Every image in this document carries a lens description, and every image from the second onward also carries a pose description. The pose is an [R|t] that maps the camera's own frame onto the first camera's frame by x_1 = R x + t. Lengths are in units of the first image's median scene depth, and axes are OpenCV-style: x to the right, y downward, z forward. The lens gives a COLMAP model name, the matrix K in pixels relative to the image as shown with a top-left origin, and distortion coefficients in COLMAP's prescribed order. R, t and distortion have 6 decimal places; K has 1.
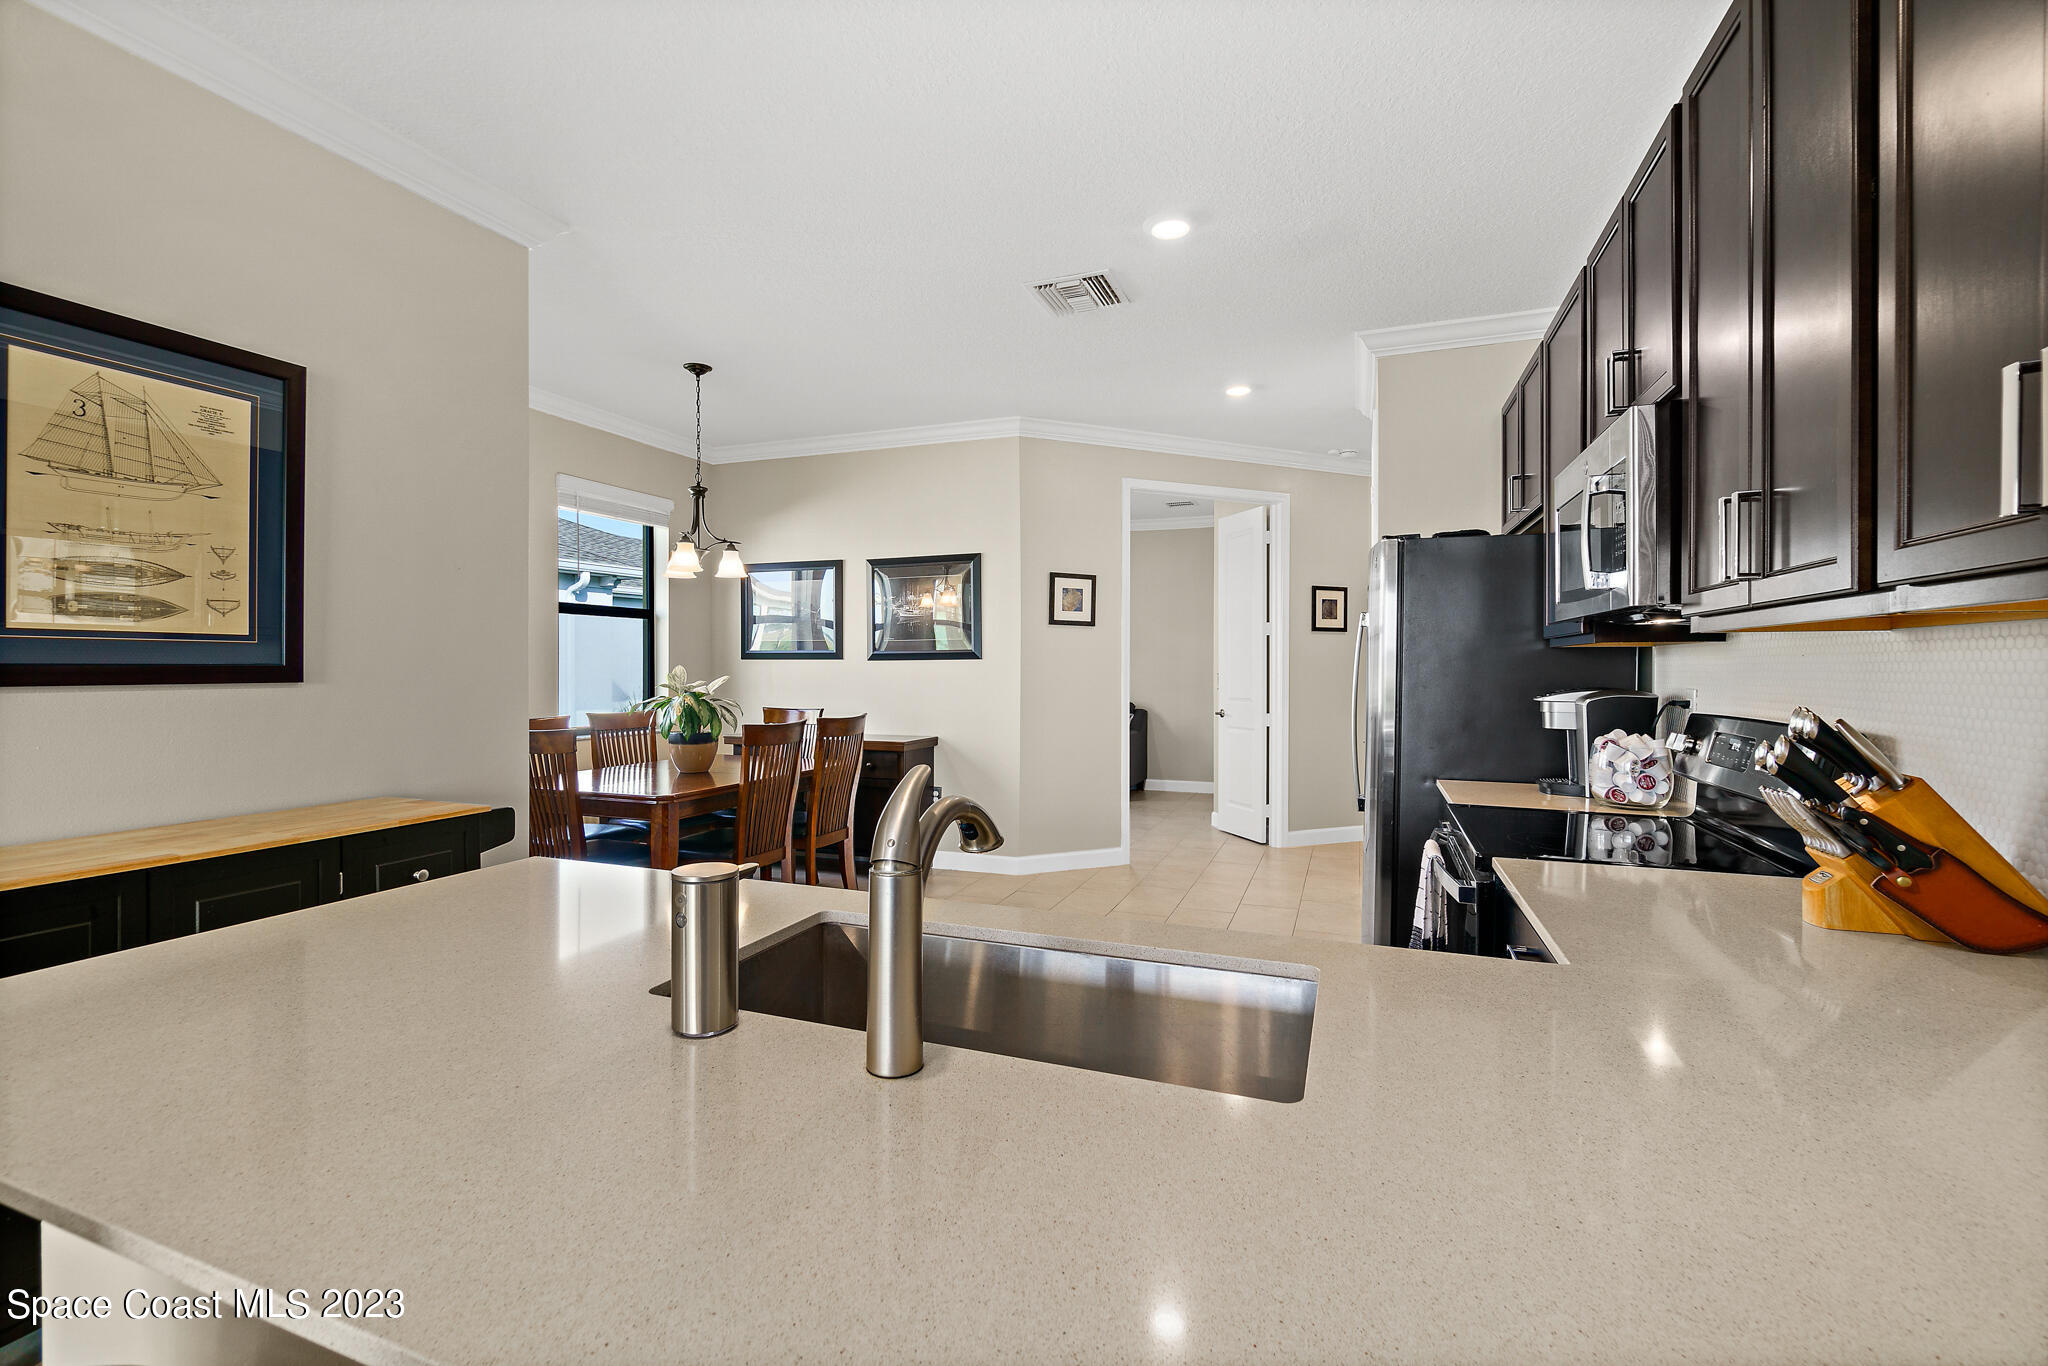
lens RADIAL K [[893.3, 0, 1013.0], [0, 893.3, 670.8], [0, 0, 1]] dist [-0.006128, -0.000654]
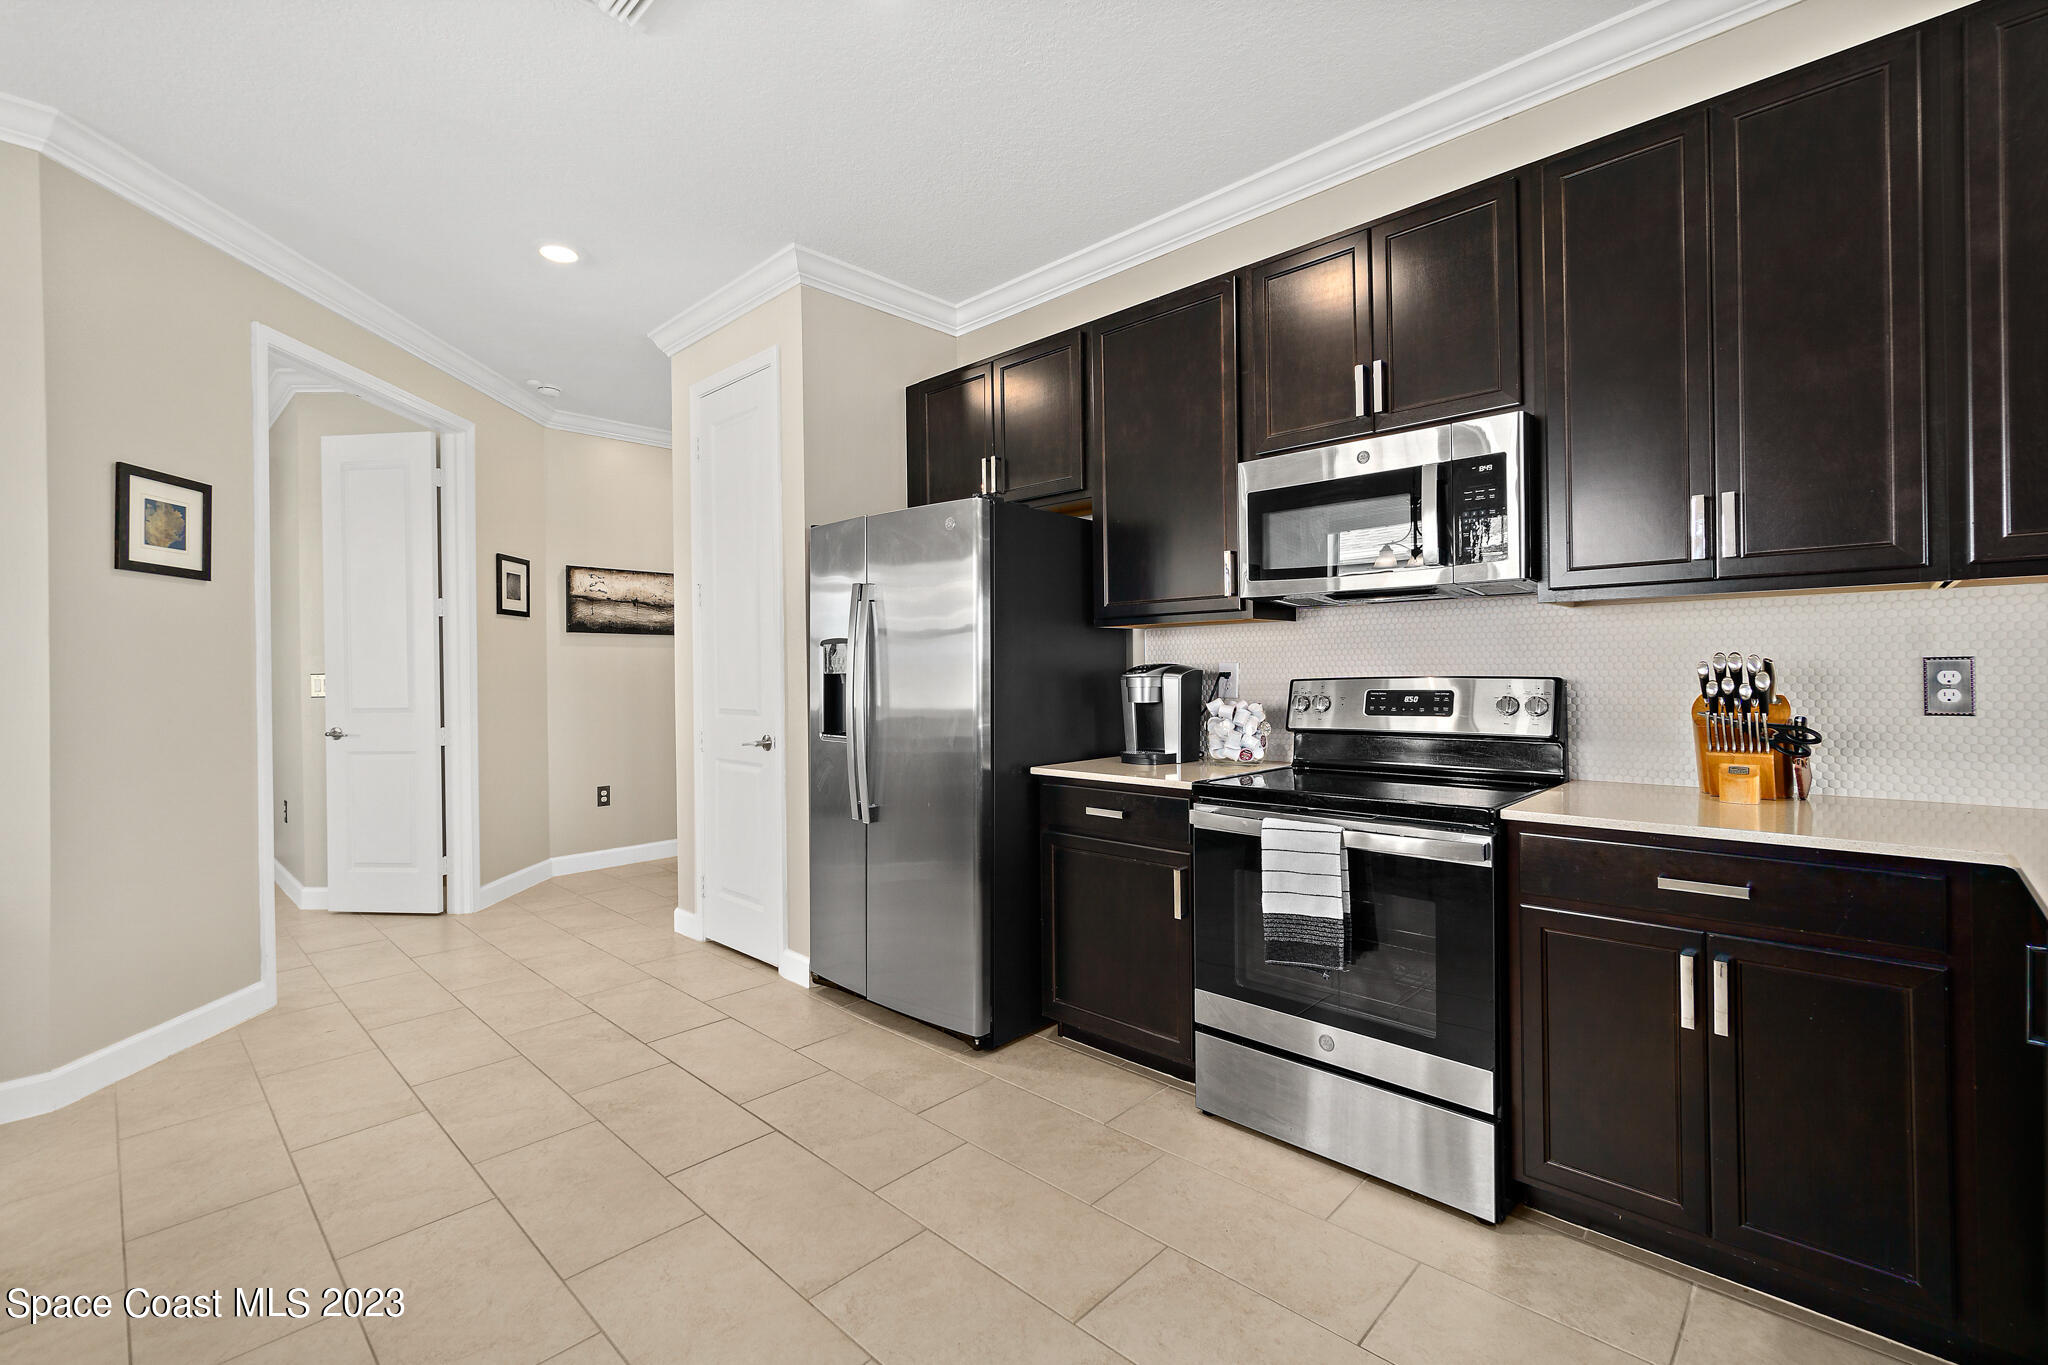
lens RADIAL K [[893.3, 0, 1013.0], [0, 893.3, 670.3], [0, 0, 1]] dist [-0.006128, -0.000654]
pose [[0.404710, -0.006614, 0.914421, -0.200928], [0.016779, 0.999859, -0.000194, 0.012013], [-0.914291, 0.015421, 0.404764, 0.346961]]
